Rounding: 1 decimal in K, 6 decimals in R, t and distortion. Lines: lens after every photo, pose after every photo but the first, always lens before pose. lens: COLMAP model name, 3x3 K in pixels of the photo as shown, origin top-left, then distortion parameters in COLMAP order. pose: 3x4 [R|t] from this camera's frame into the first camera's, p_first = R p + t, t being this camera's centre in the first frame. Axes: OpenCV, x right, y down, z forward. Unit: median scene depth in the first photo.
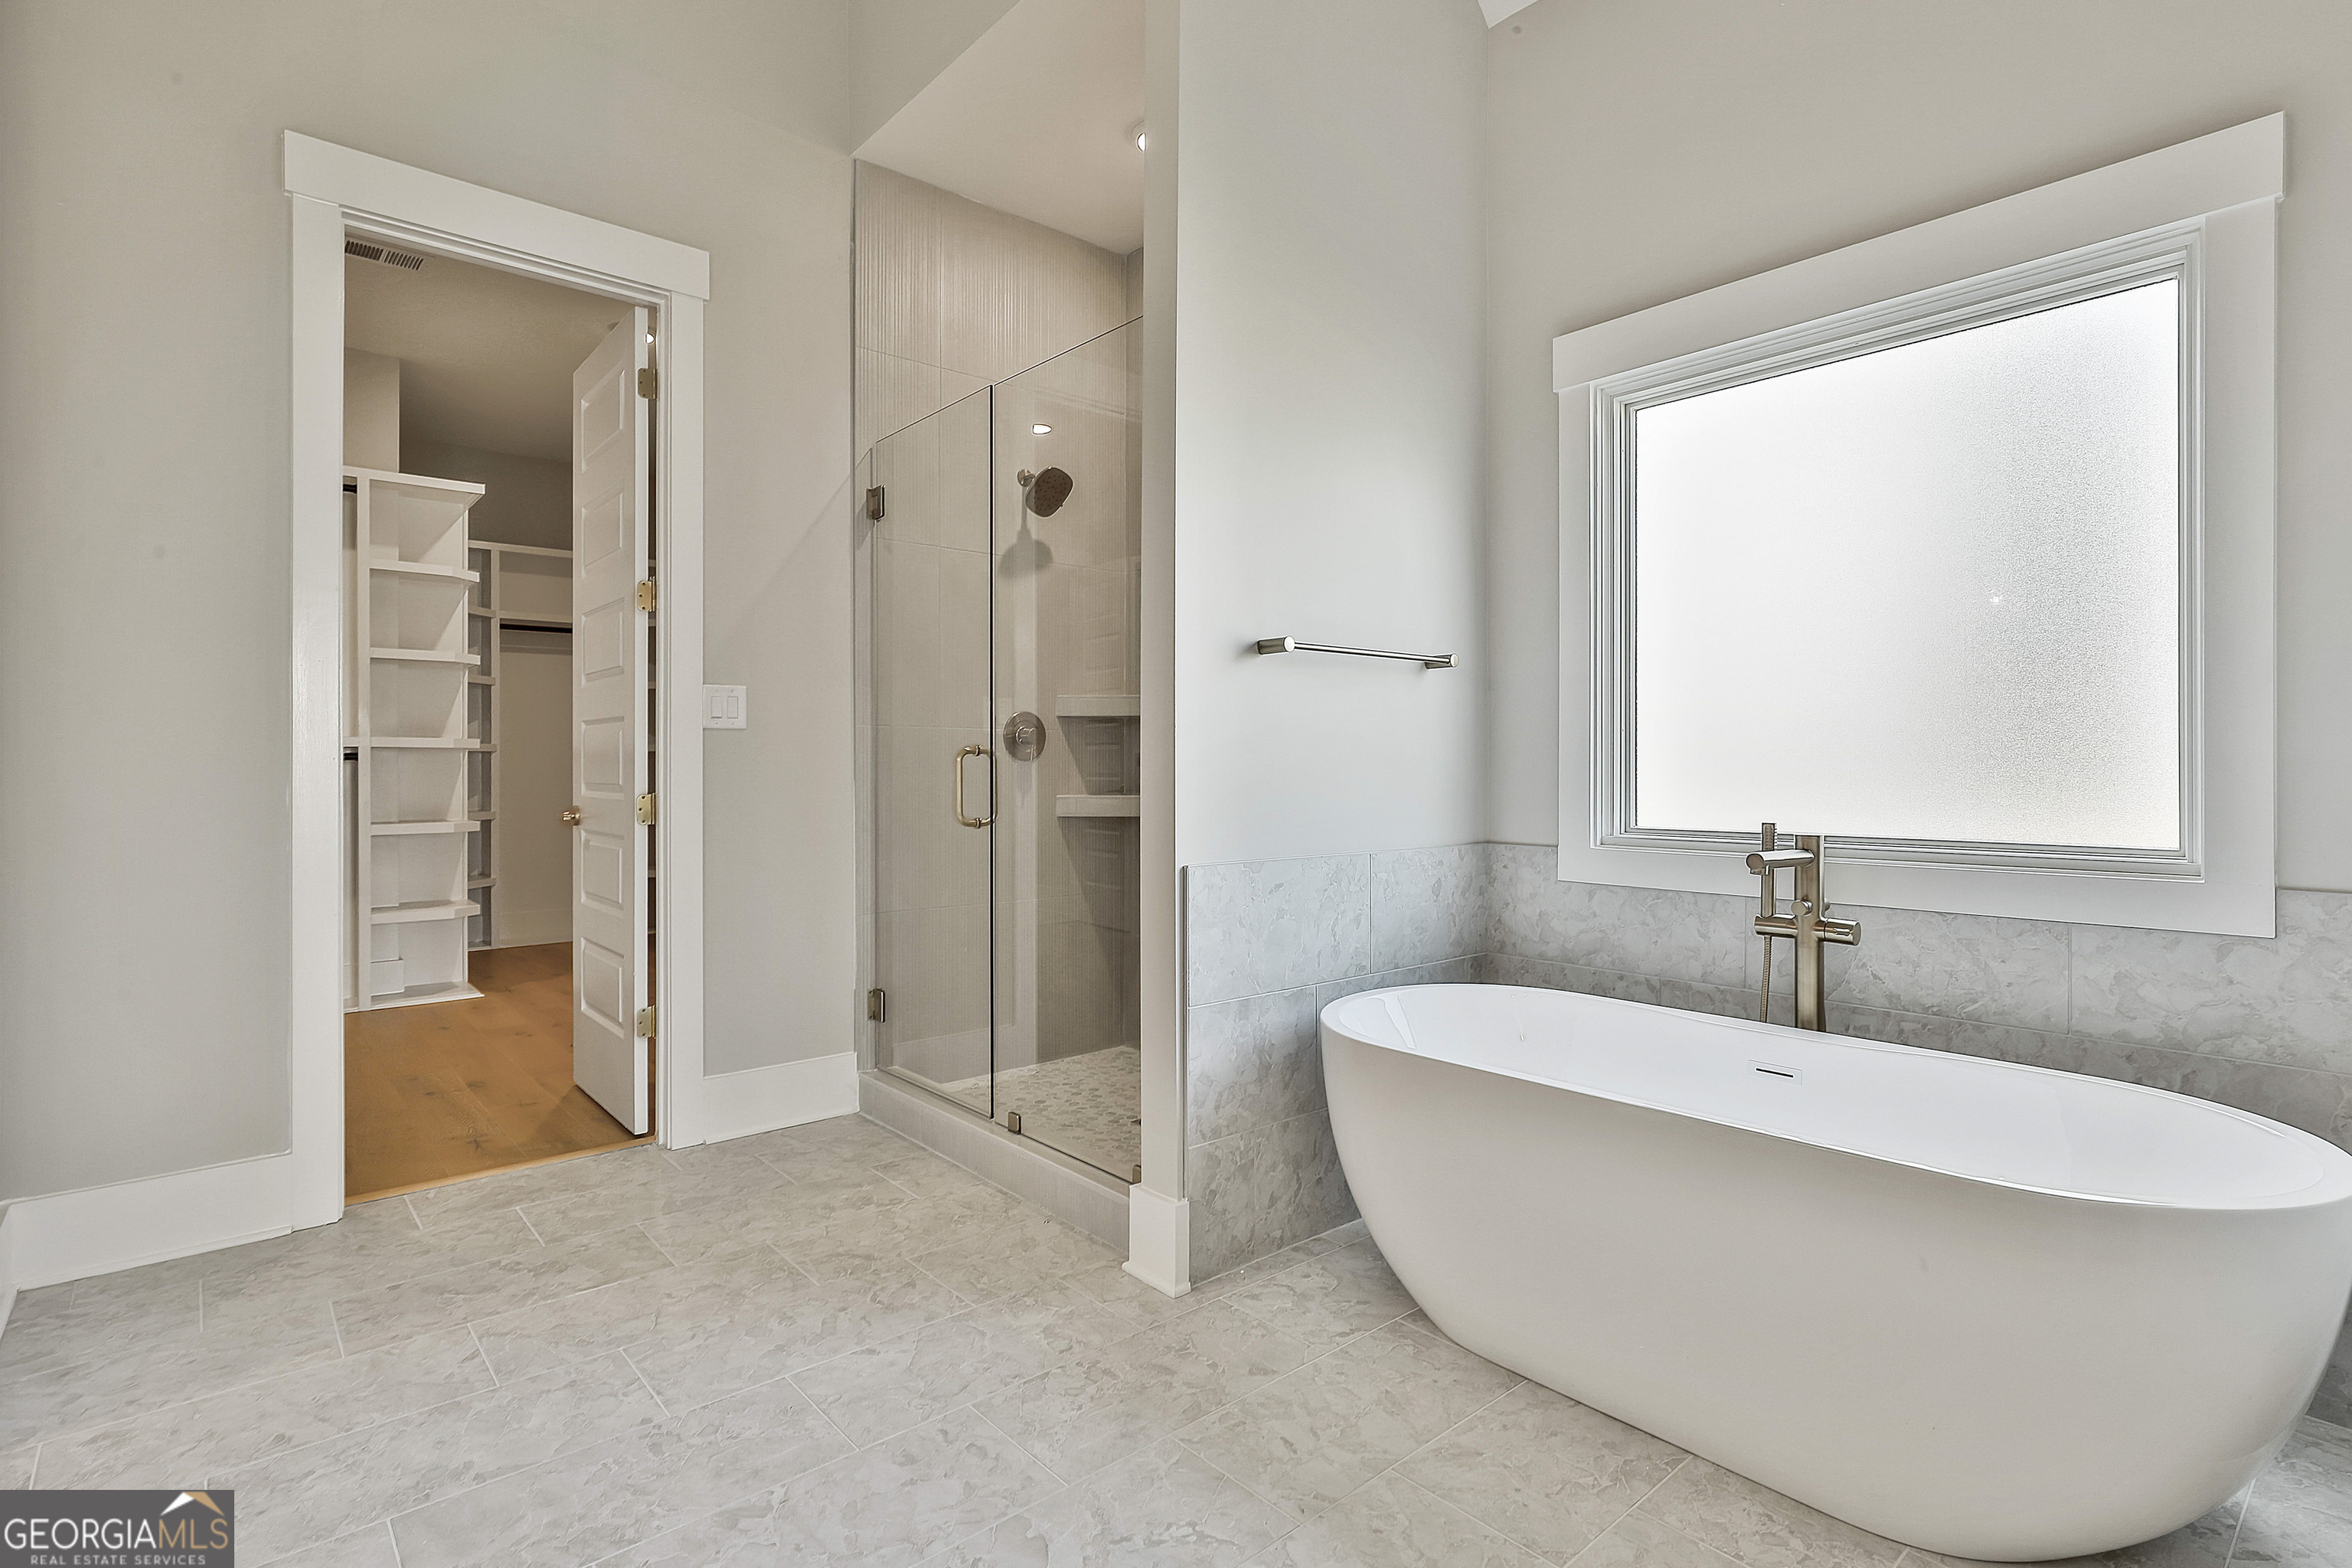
lens RADIAL K [[1133.8, 0, 1181.3], [0, 1133.8, 777.0], [0, 0, 1]] dist [-0.001400, 0.000930]
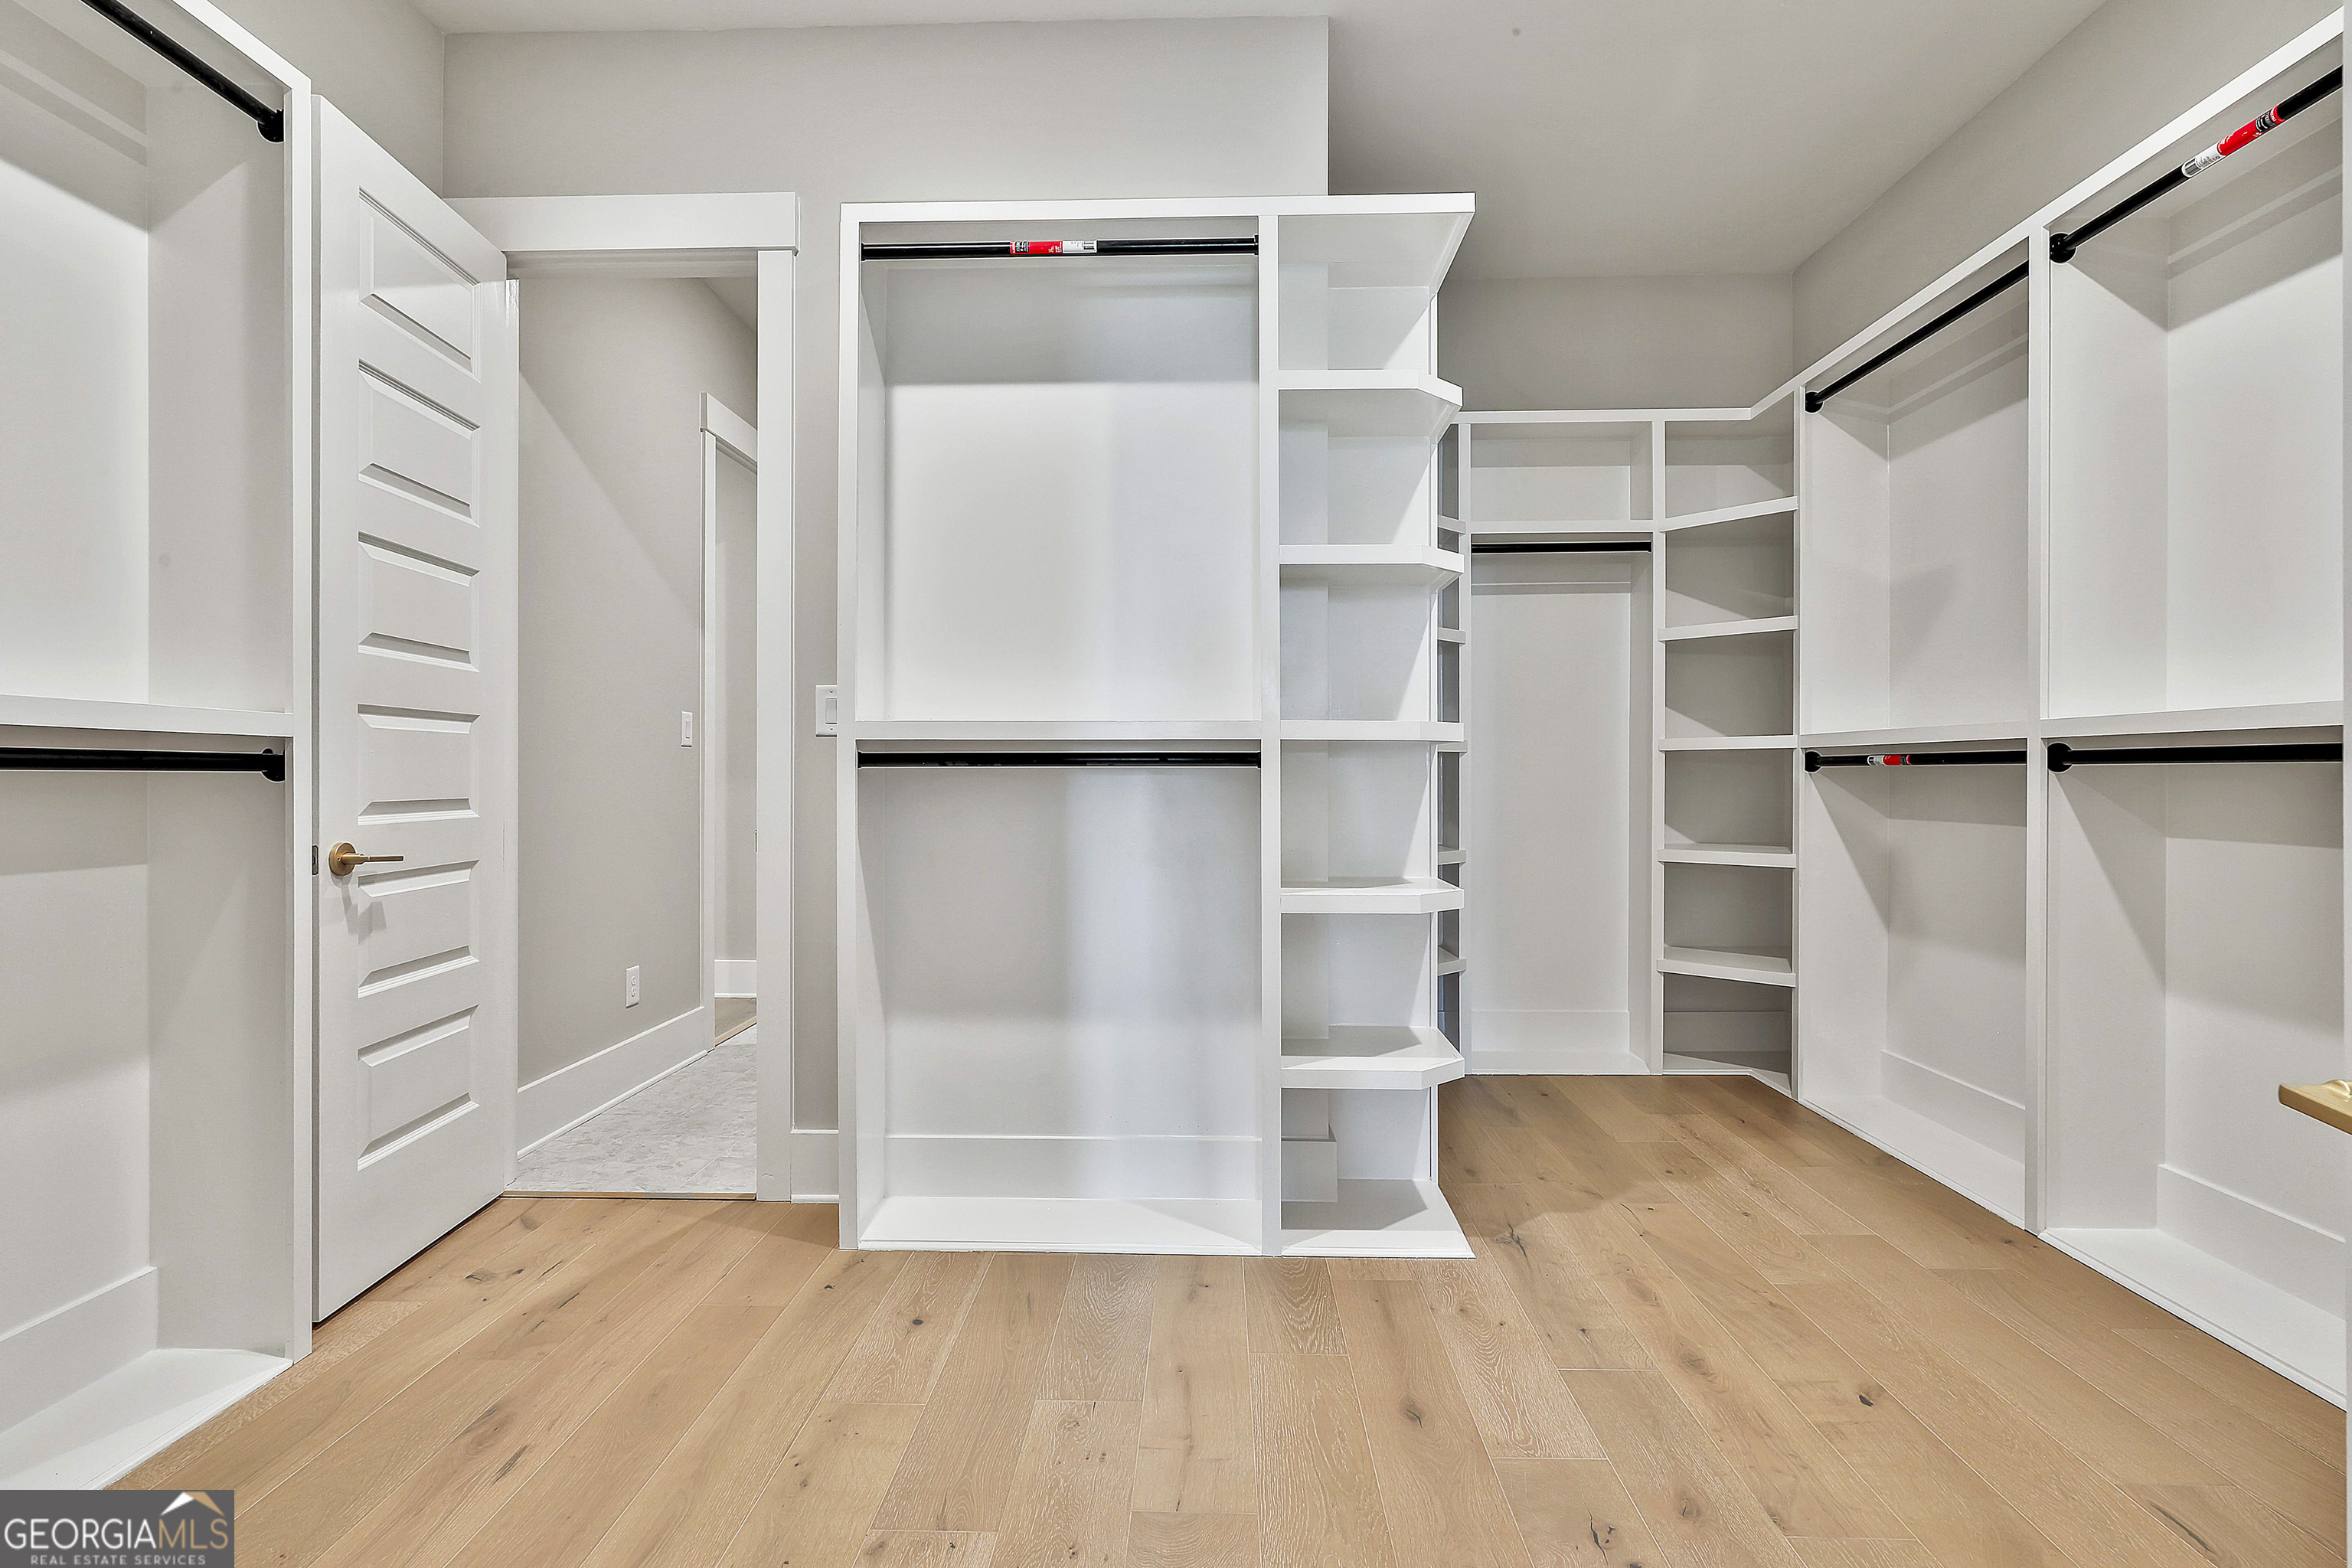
lens RADIAL K [[1133.8, 0, 1181.3], [0, 1133.8, 777.0], [0, 0, 1]] dist [-0.001400, 0.000930]
pose [[0.727034, 0.005633, -0.686579, -0.375676], [-0.005114, 0.999983, 0.002789, -0.012676], [0.686583, 0.001483, 0.727050, 0.570462]]
